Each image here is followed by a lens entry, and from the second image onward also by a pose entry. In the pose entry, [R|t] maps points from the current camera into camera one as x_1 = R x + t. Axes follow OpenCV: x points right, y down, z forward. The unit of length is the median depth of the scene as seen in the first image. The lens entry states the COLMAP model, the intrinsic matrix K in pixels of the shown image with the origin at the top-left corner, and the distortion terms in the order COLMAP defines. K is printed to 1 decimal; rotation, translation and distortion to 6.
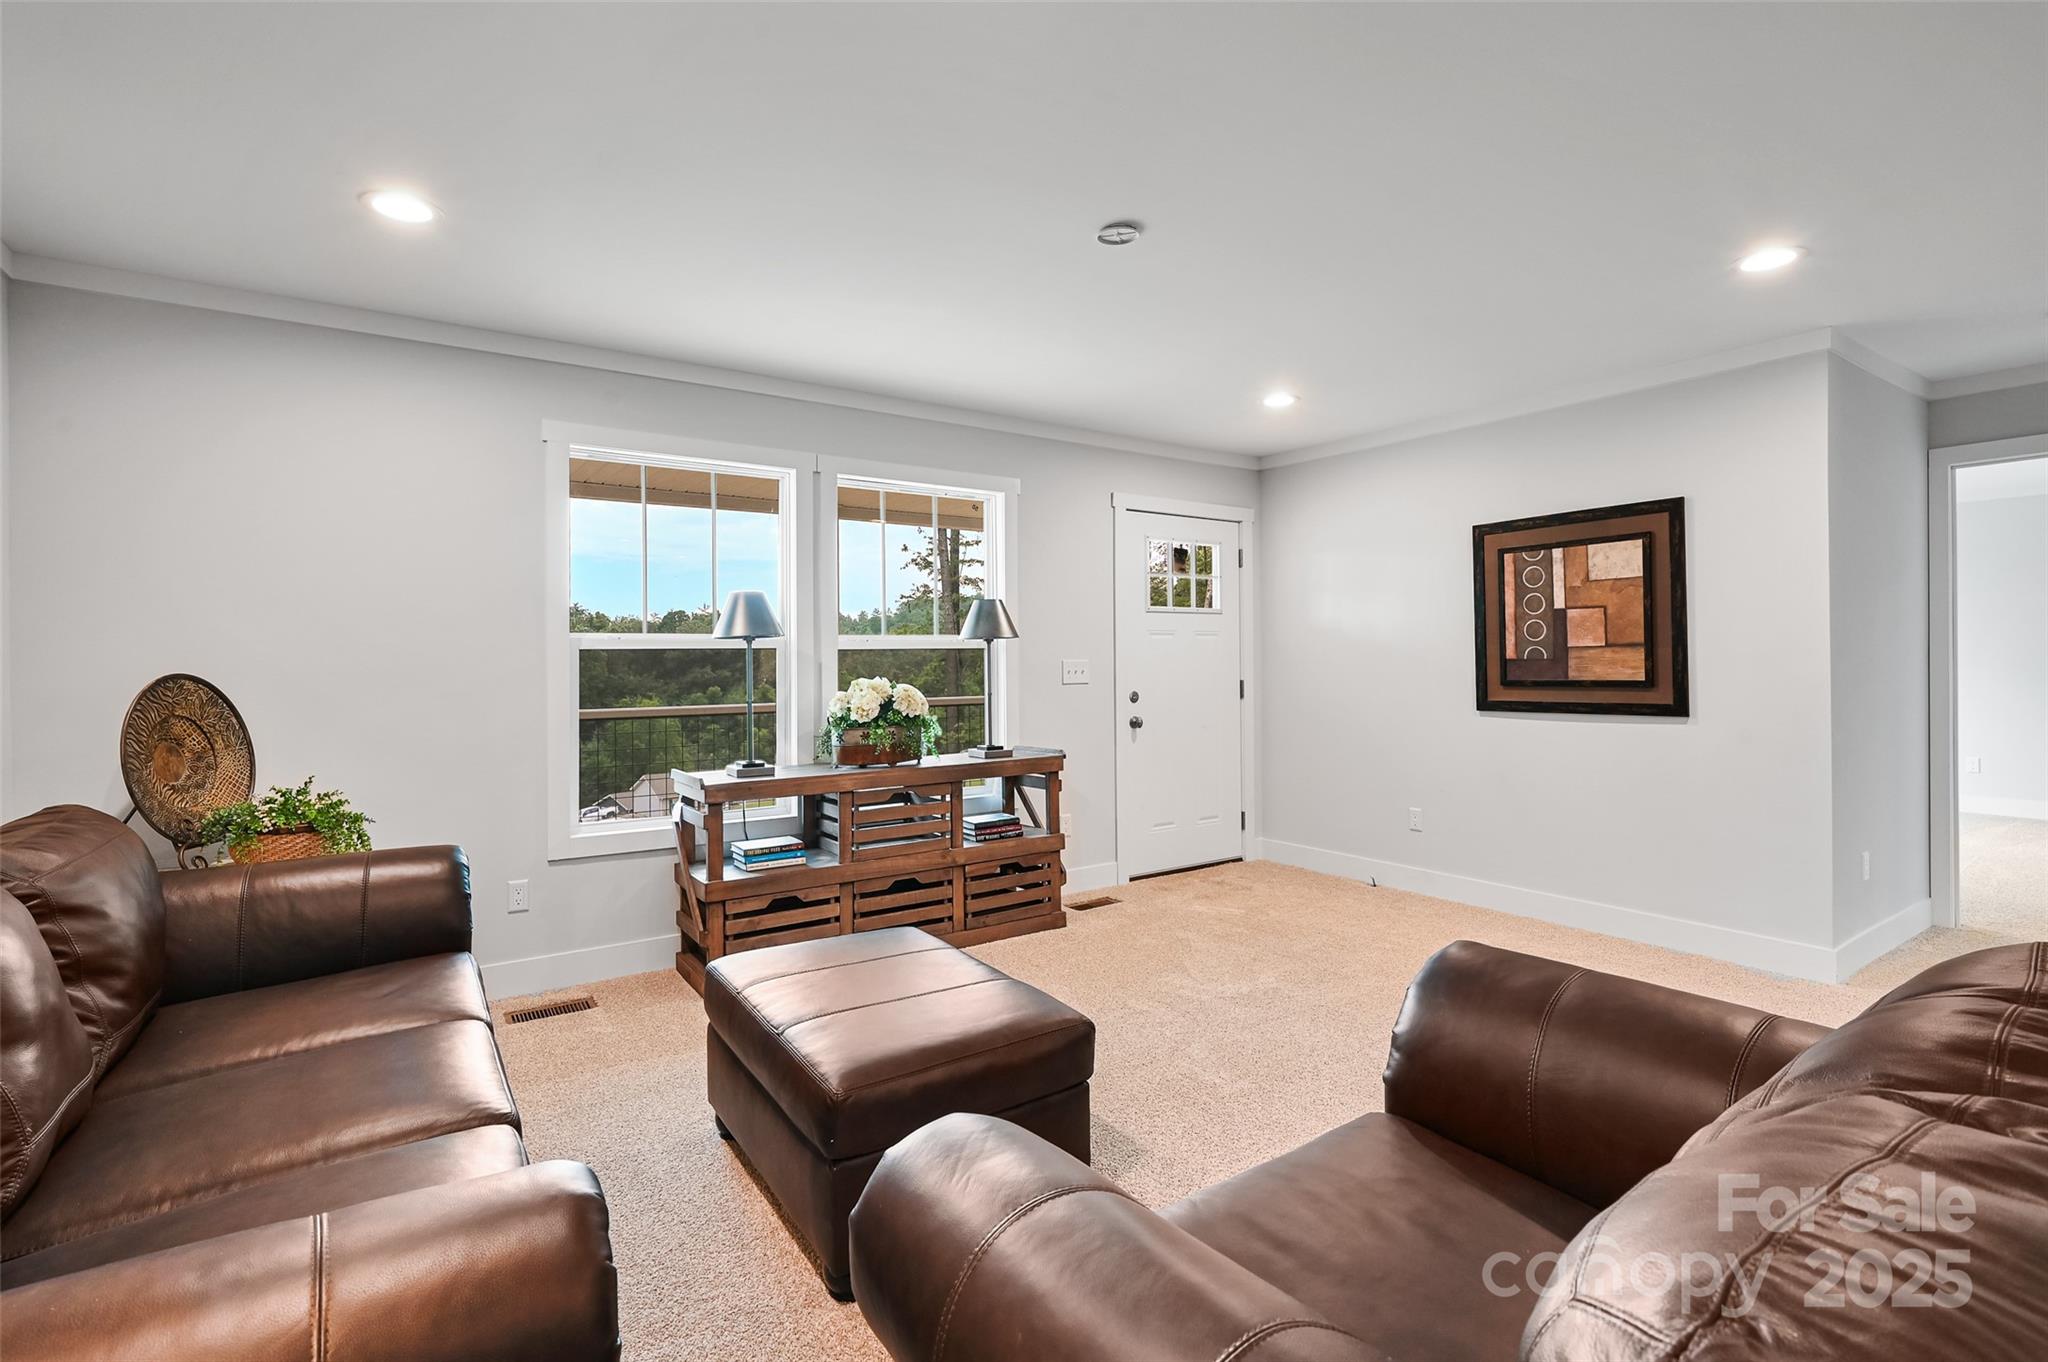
lens RADIAL K [[948.3, 0, 1019.9], [0, 948.3, 680.7], [0, 0, 1]] dist [0.004054, 0.000370]
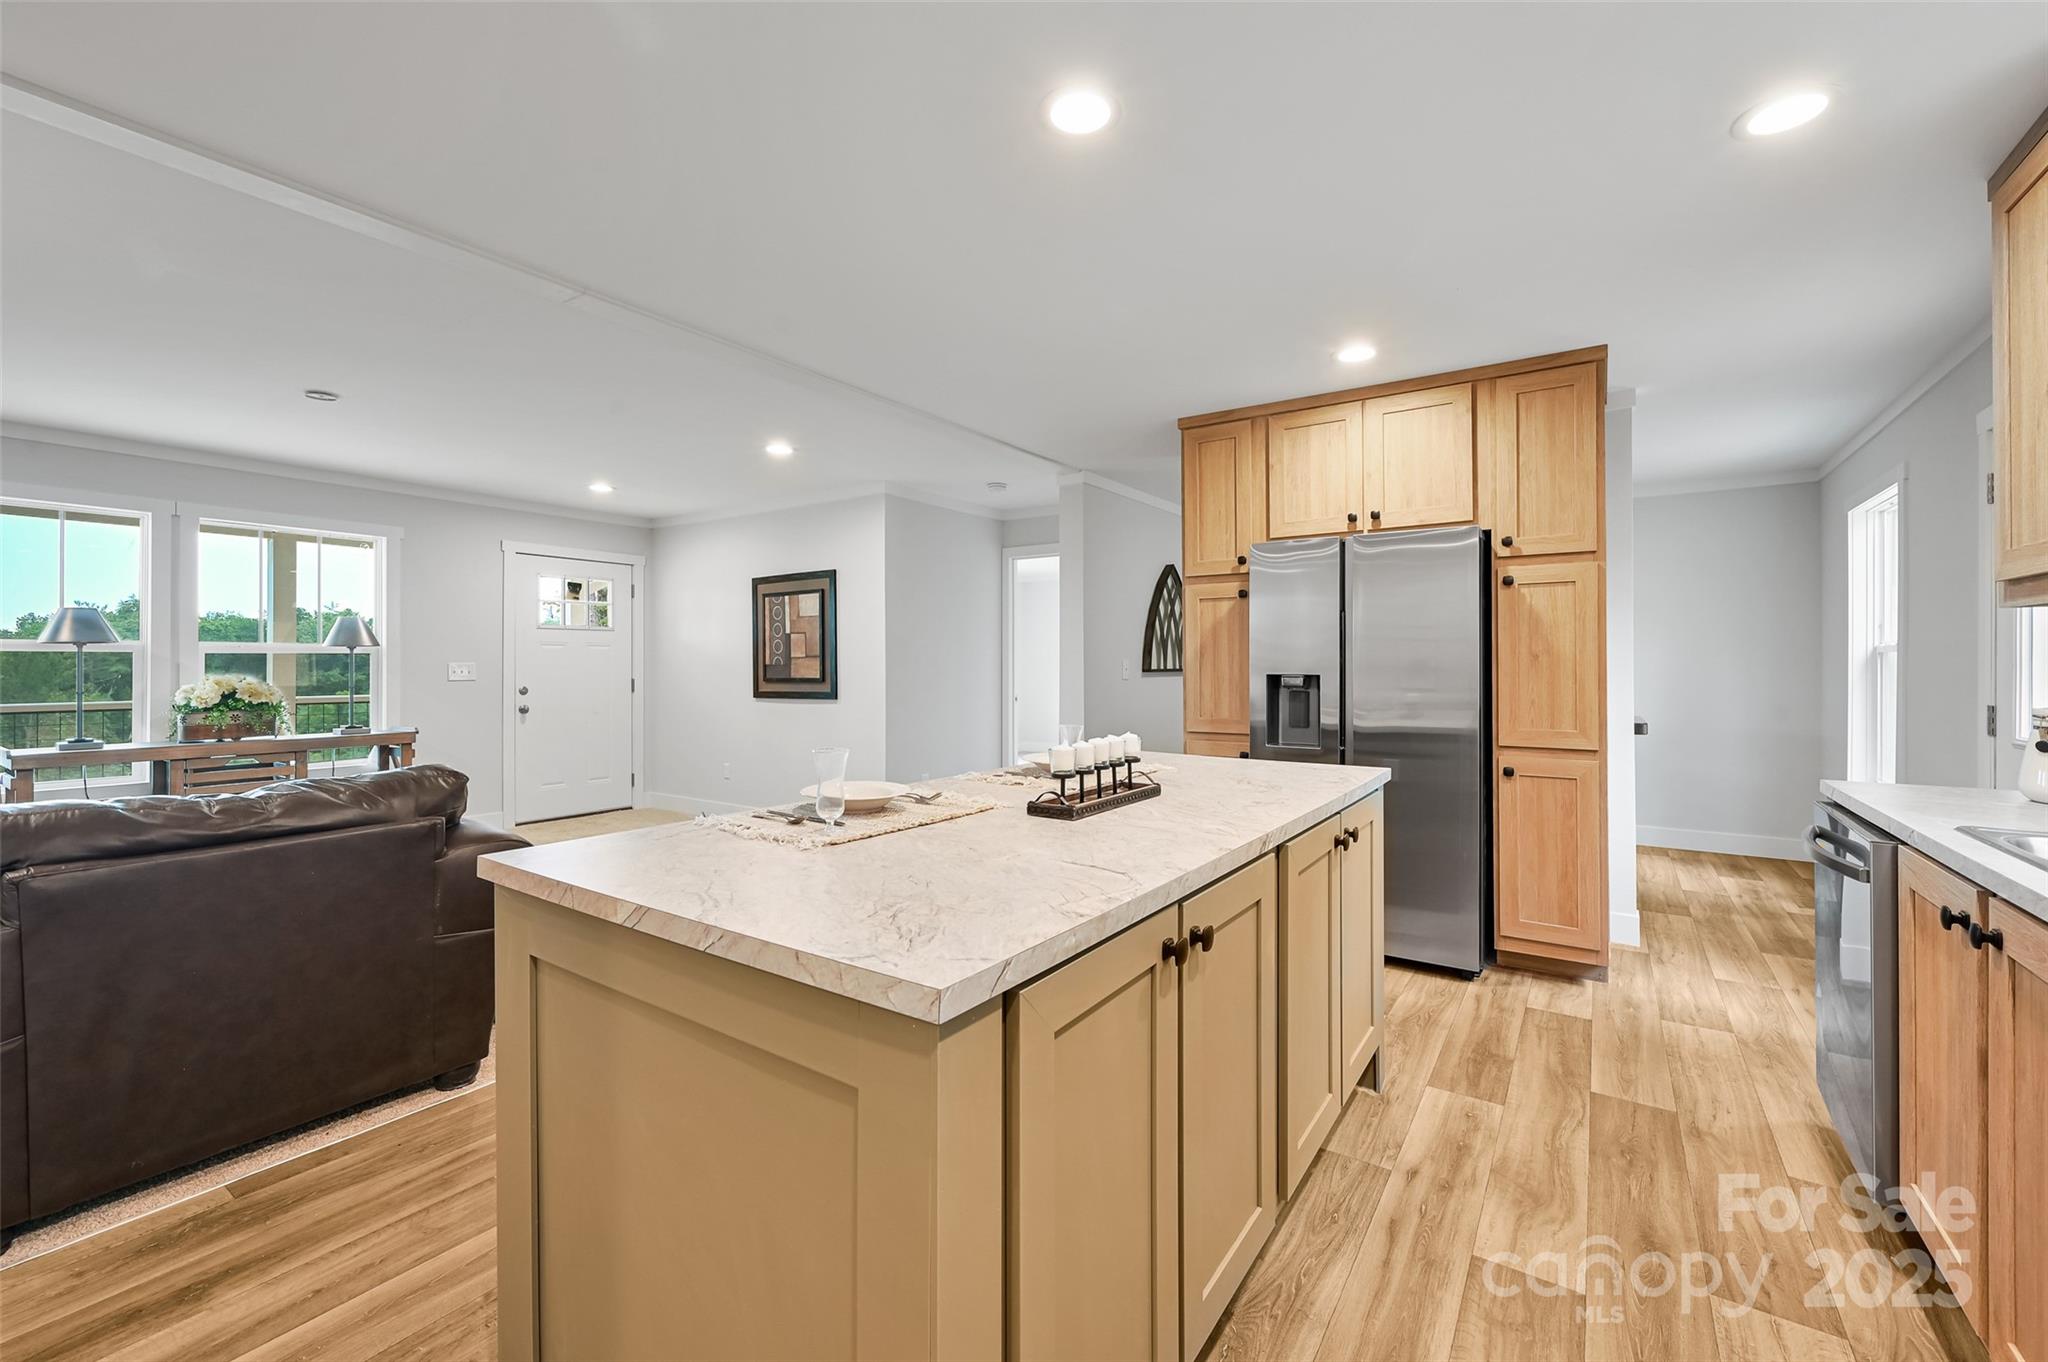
lens RADIAL K [[832.6, 0, 1026.6], [0, 832.6, 674.5], [0, 0, 1]] dist [0.001508, 0.000188]
pose [[0.932102, 0.003580, 0.362177, 0.443992], [0.000765, 0.999929, -0.011853, 0.010696], [-0.362194, 0.011325, 0.932034, -0.464070]]
